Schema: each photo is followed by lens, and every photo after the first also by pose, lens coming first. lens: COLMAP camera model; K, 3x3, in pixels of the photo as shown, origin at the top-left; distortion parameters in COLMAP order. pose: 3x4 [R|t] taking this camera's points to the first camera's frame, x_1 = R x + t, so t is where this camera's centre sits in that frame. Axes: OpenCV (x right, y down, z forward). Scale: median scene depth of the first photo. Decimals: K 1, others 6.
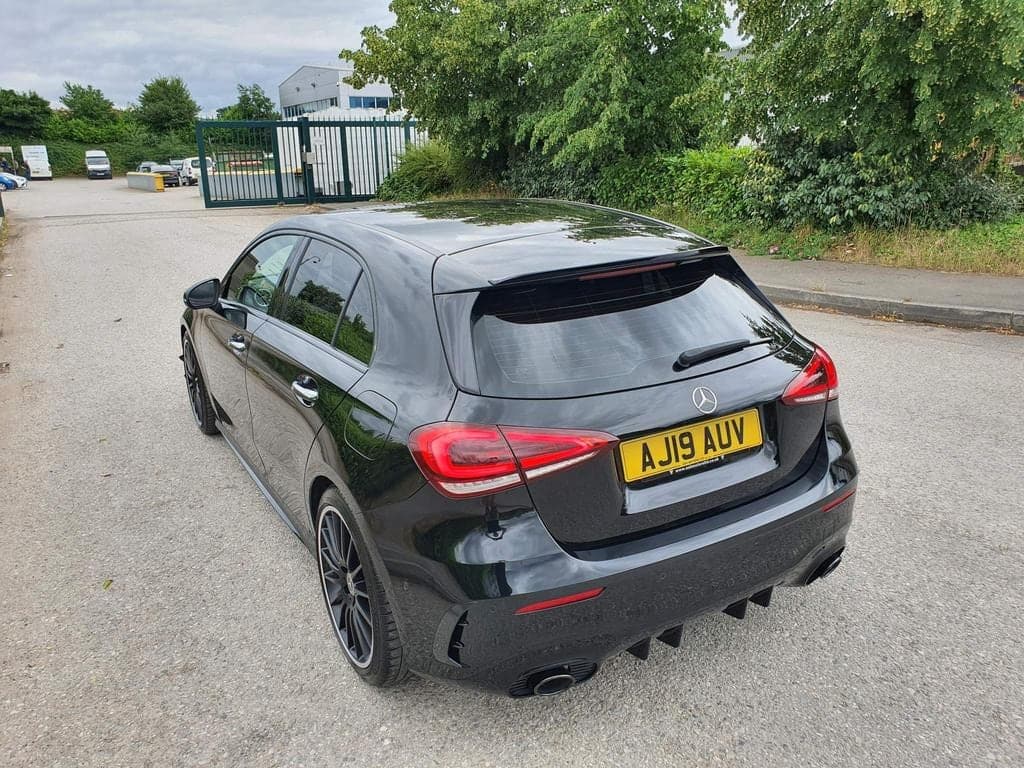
lens RADIAL K [[826.1, 0, 522.8], [0, 826.1, 385.9], [0, 0, 1]] dist [-0.014374, 0.053688]
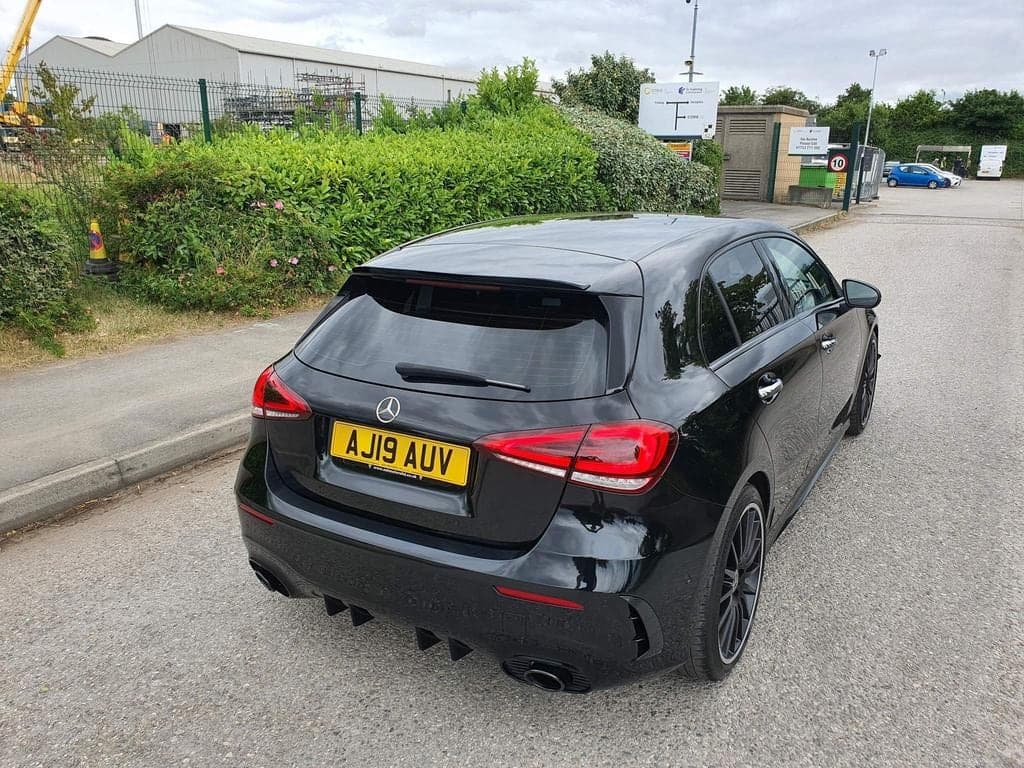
lens RADIAL K [[828.5, 0, 514.6], [0, 828.5, 412.1], [0, 0, 1]] dist [0.024945, -0.007271]
pose [[0.484291, 0.286464, -0.826680, 0.265257], [-0.263488, 0.948765, 0.174411, -0.046791], [0.834288, 0.133354, 0.534958, 0.129929]]
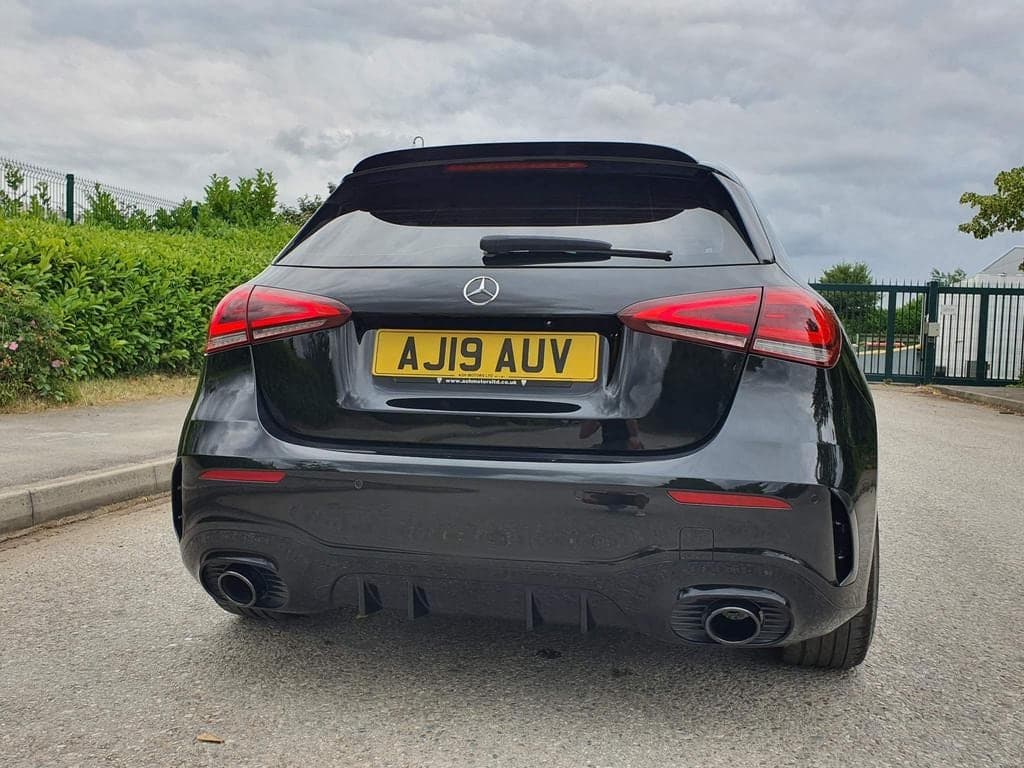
lens RADIAL K [[995.5, 0, 514.2], [0, 995.5, 374.9], [0, 0, 1]] dist [0.019185, -0.005983]
pose [[0.743222, 0.067185, -0.665663, 0.200615], [-0.234195, 0.958123, -0.164780, 0.055366], [0.626716, 0.278363, 0.727833, 0.079172]]
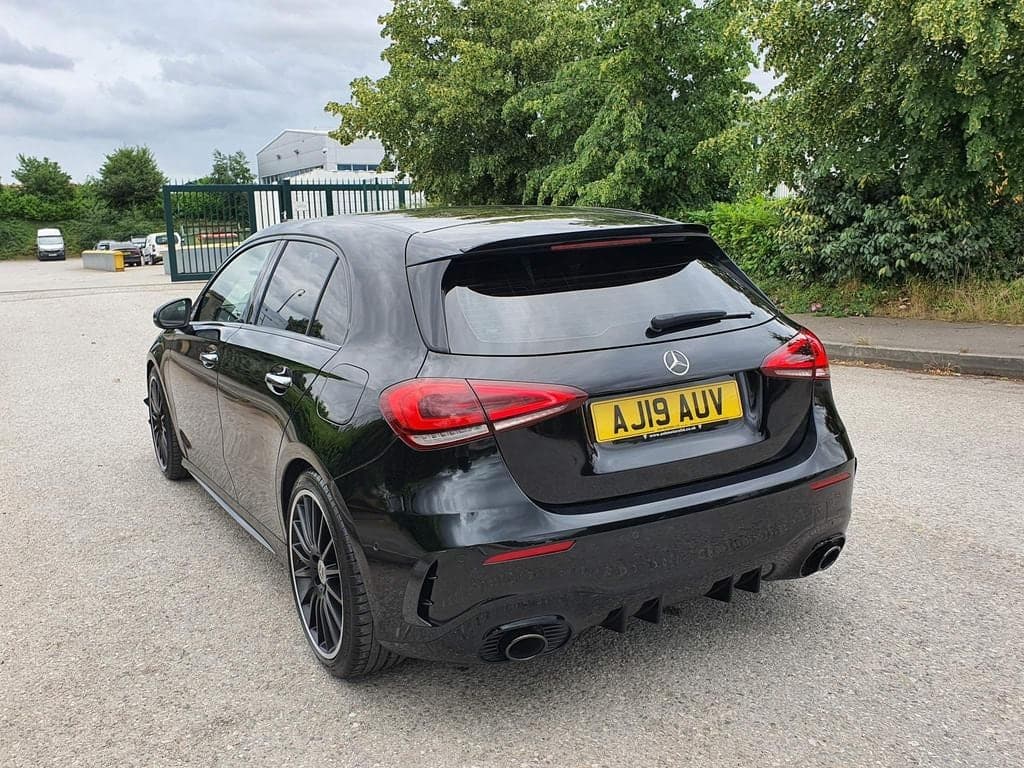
lens RADIAL K [[987.1, 0, 512.0], [0, 987.1, 384.0], [0, 0, 1]] dist [0.024579, -0.032289]
pose [[0.999528, -0.011279, -0.028564, 0.012631], [0.007803, 0.992862, -0.119014, 0.041638], [0.029702, 0.118735, 0.992482, -0.042586]]
